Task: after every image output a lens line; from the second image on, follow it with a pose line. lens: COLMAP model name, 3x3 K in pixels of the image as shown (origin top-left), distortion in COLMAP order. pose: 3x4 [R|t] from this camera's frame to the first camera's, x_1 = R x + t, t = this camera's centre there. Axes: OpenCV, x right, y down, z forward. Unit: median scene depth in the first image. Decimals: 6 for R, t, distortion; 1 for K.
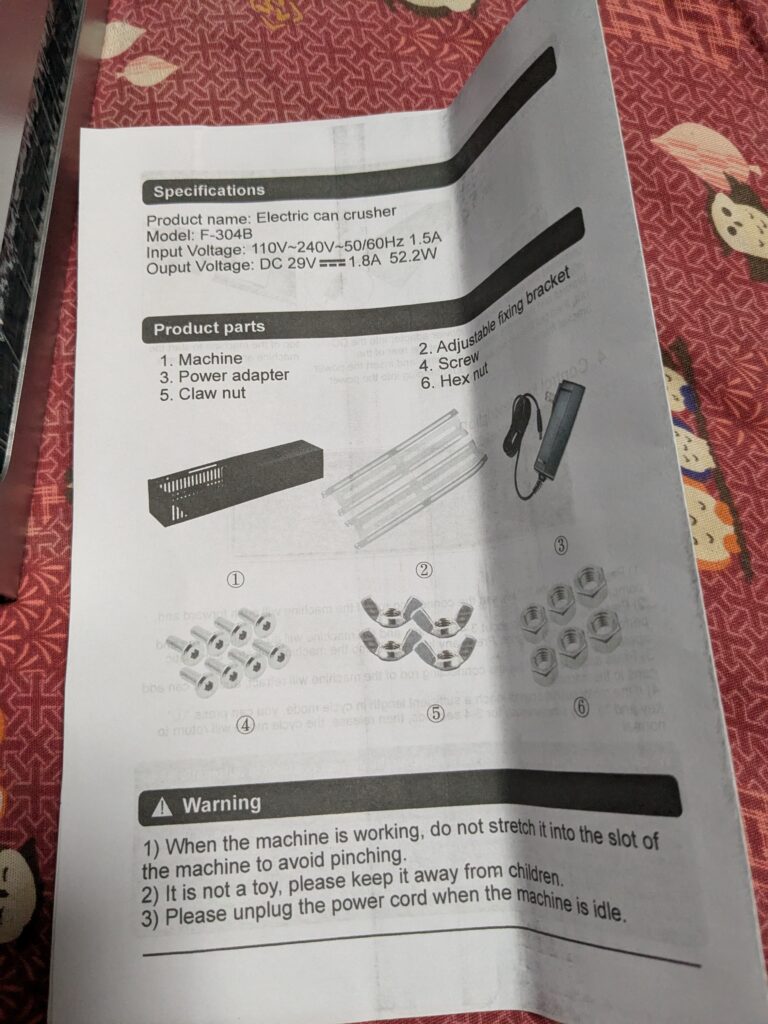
lens RADIAL K [[829.9, 0, 384.0], [0, 829.9, 512.0], [0, 0, 1]] dist [0.007376, -0.118013]
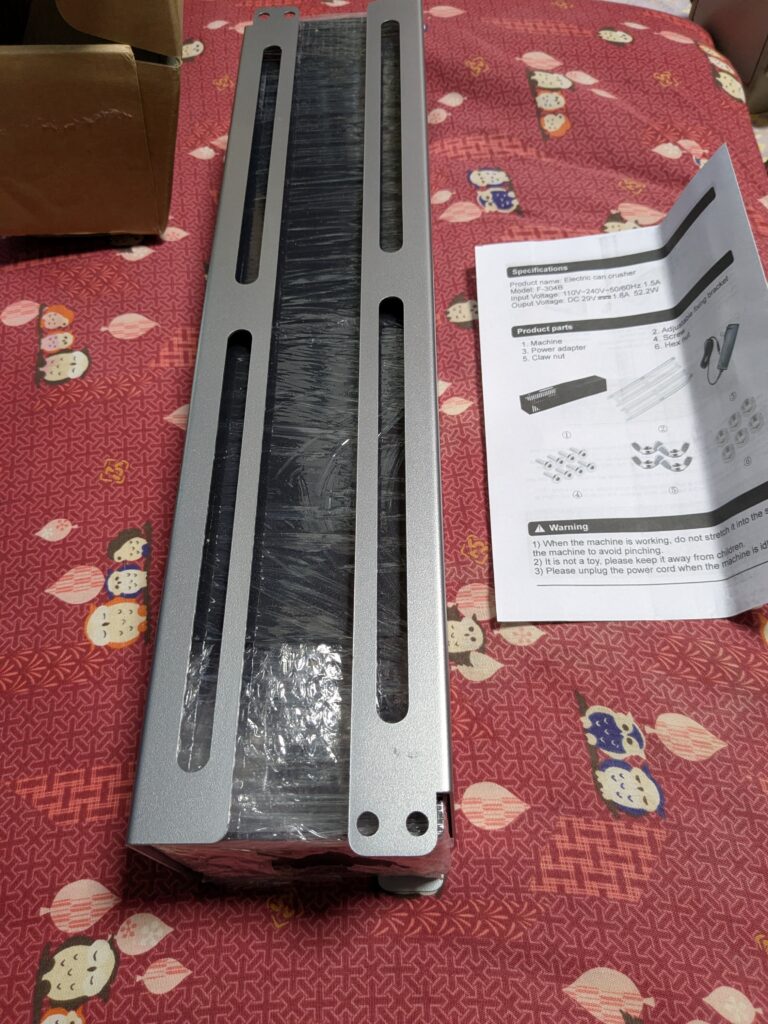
lens RADIAL K [[829.9, 0, 384.0], [0, 829.9, 512.0], [0, 0, 1]] dist [0.007376, -0.118013]
pose [[0.979718, -0.021300, -0.199244, -0.219866], [-0.022035, 0.976852, -0.212781, 0.720543], [0.199164, 0.212855, 0.956570, -1.017842]]
